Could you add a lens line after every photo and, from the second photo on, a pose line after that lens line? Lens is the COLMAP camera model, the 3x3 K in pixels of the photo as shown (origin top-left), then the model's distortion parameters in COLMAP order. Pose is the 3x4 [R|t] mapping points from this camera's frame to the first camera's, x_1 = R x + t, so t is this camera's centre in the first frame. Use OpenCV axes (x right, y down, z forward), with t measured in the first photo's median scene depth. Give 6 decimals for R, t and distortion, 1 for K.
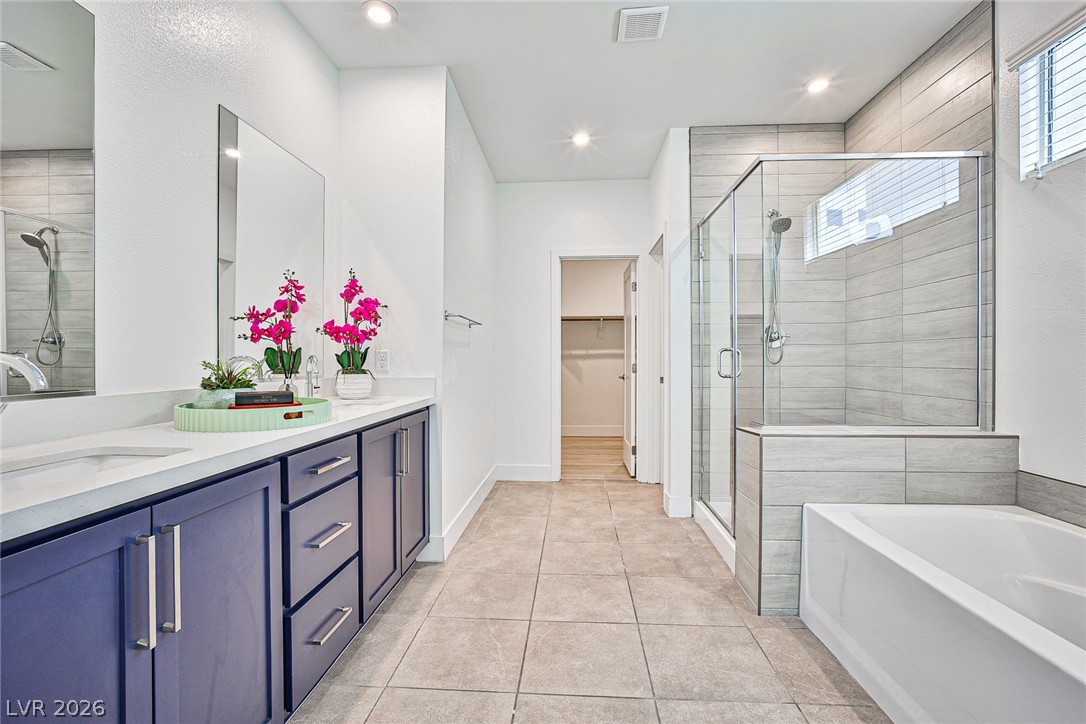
lens RADIAL K [[484.5, 0, 540.4], [0, 484.5, 359.0], [0, 0, 1]] dist [-0.038339, 0.015133]
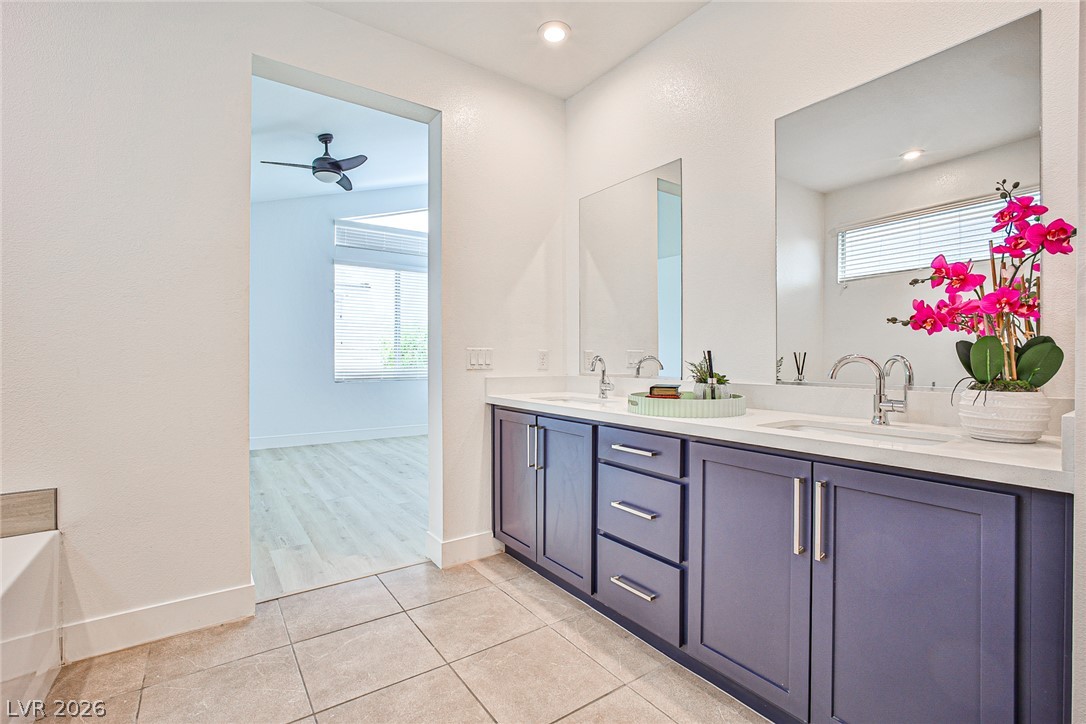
lens RADIAL K [[484.5, 0, 540.4], [0, 484.5, 359.0], [0, 0, 1]] dist [-0.038339, 0.015133]
pose [[-0.770351, -0.000345, -0.637619, 0.299803], [-0.003339, 0.999988, 0.003493, -0.002550], [0.637611, 0.004820, -0.770344, 1.083678]]
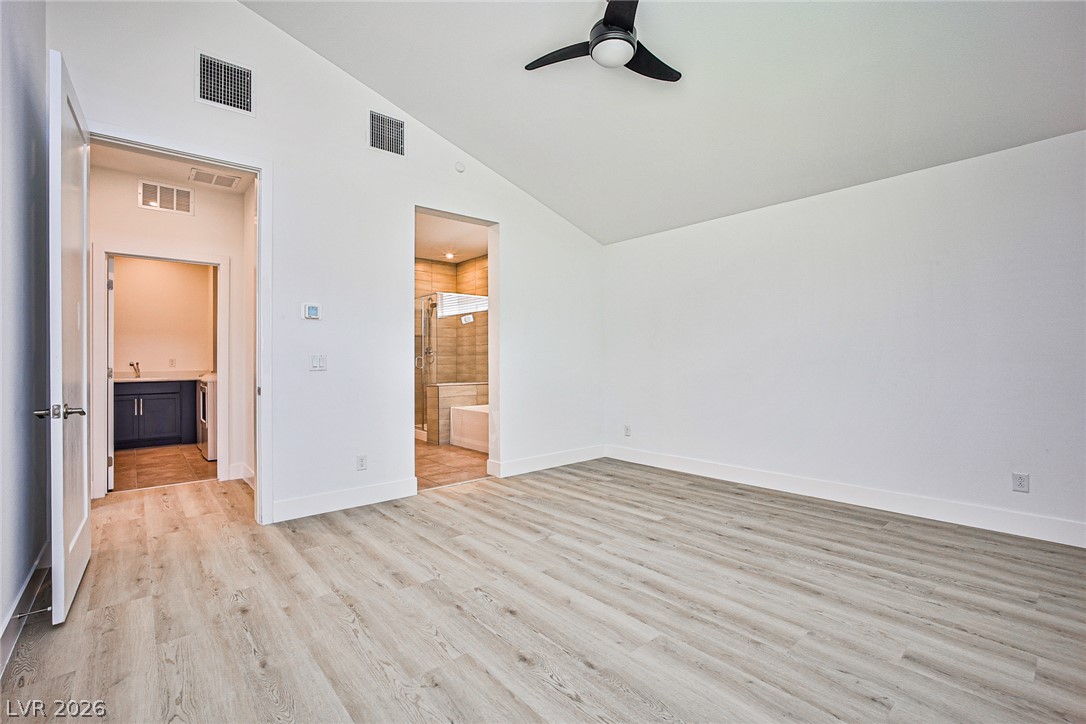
lens RADIAL K [[489.8, 0, 539.0], [0, 489.8, 356.8], [0, 0, 1]] dist [-0.036706, 0.015987]
pose [[0.708213, 0.003408, 0.705991, -1.056981], [0.003968, 0.999953, -0.008808, 0.001878], [-0.705988, 0.009039, 0.708166, -1.363991]]
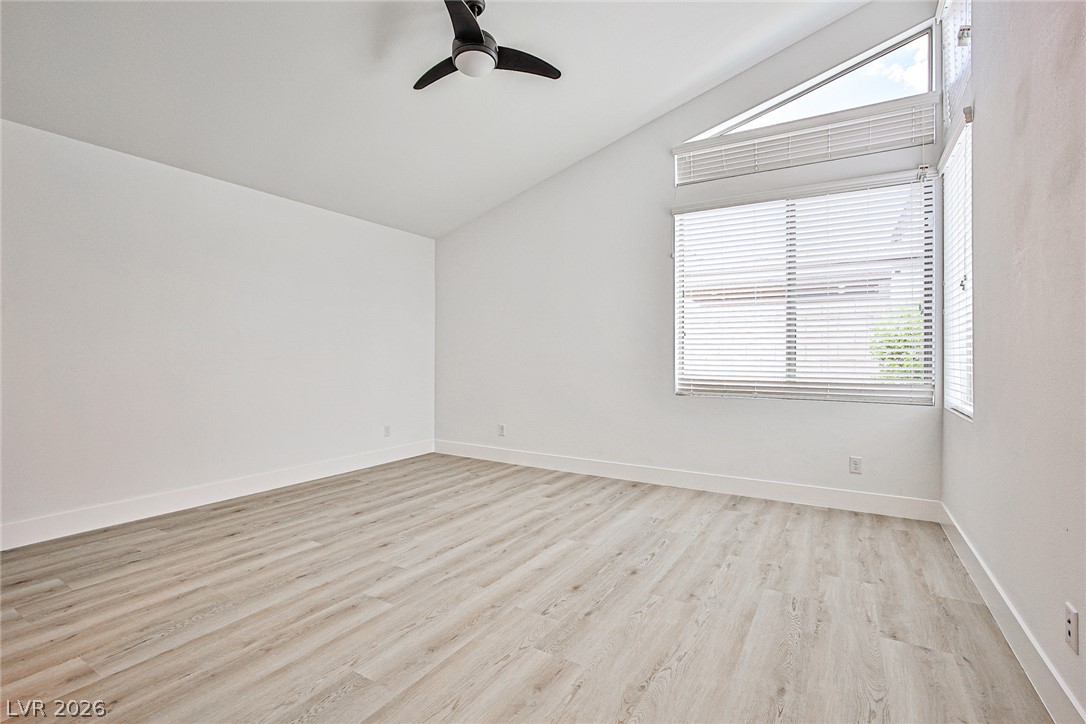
lens RADIAL K [[489.9, 0, 544.2], [0, 489.9, 359.0], [0, 0, 1]] dist [-0.038907, 0.015201]
pose [[-0.890464, -0.004312, 0.455034, -0.849146], [-0.003373, 0.999990, 0.002876, 0.005225], [-0.455042, 0.001026, -0.890469, 0.147481]]
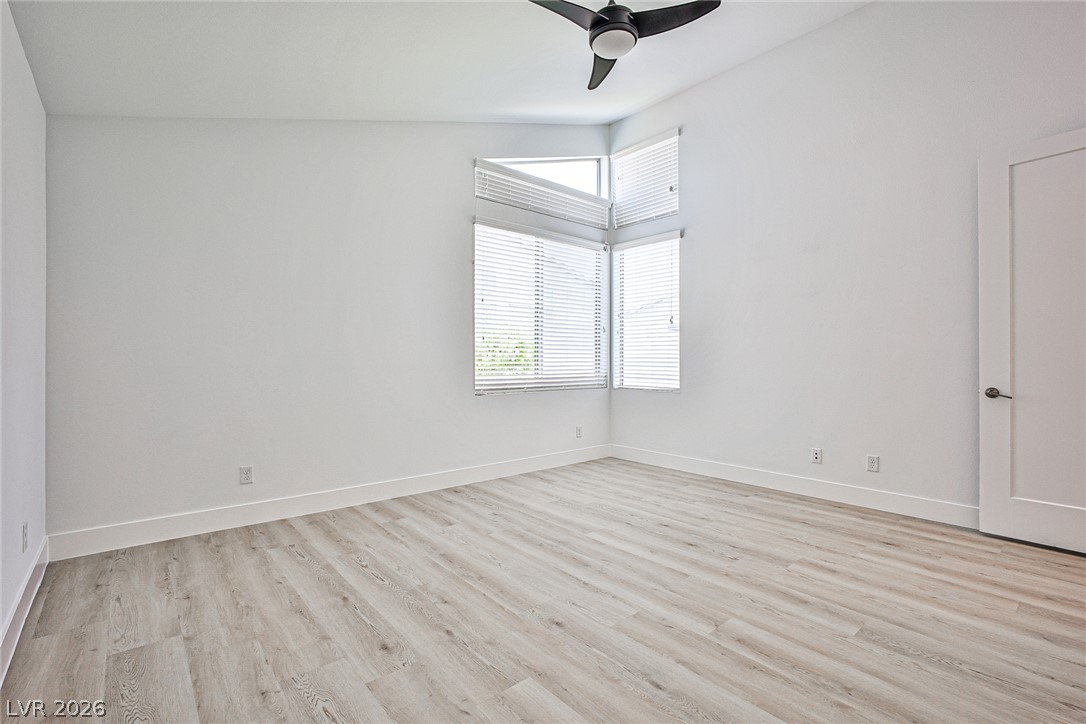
lens RADIAL K [[489.8, 0, 539.0], [0, 489.8, 356.8], [0, 0, 1]] dist [-0.036706, 0.015987]
pose [[-0.709740, -0.003632, -0.704454, 0.604260], [-0.000558, 0.999989, -0.004593, 0.002410], [0.704463, -0.002867, -0.709735, -0.140227]]
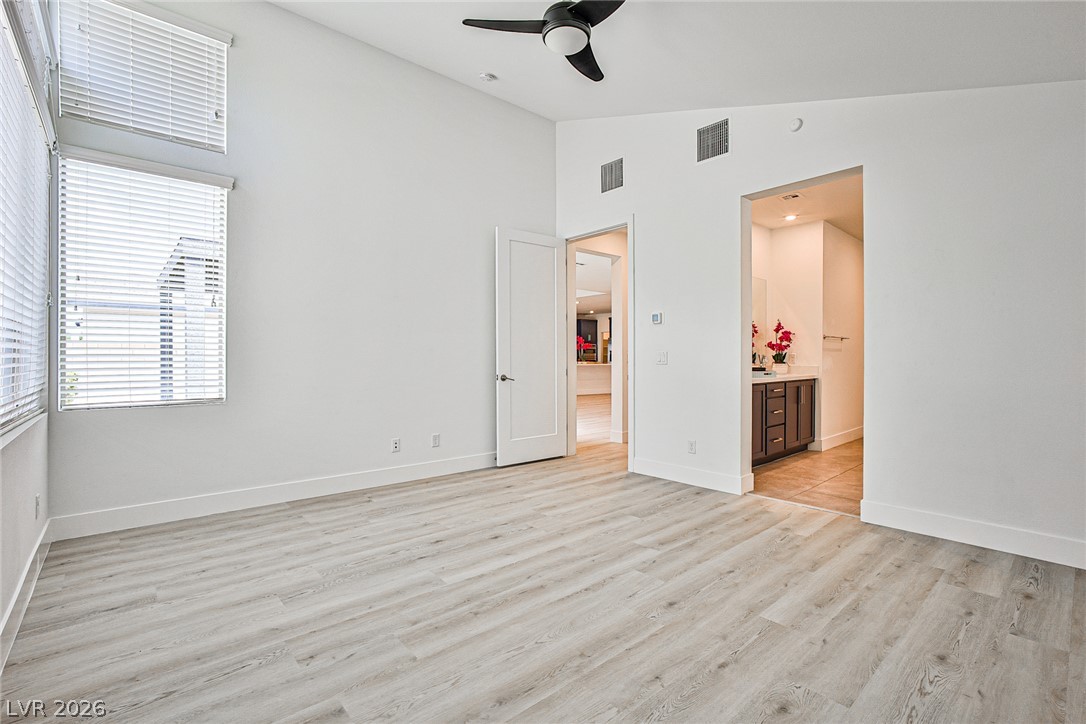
lens RADIAL K [[489.9, 0, 544.2], [0, 489.9, 359.0], [0, 0, 1]] dist [-0.038907, 0.015201]
pose [[0.712065, 0.005931, -0.702088, 0.457742], [-0.002095, 0.999978, 0.006322, -0.004998], [0.702110, -0.003031, 0.712062, -1.492109]]
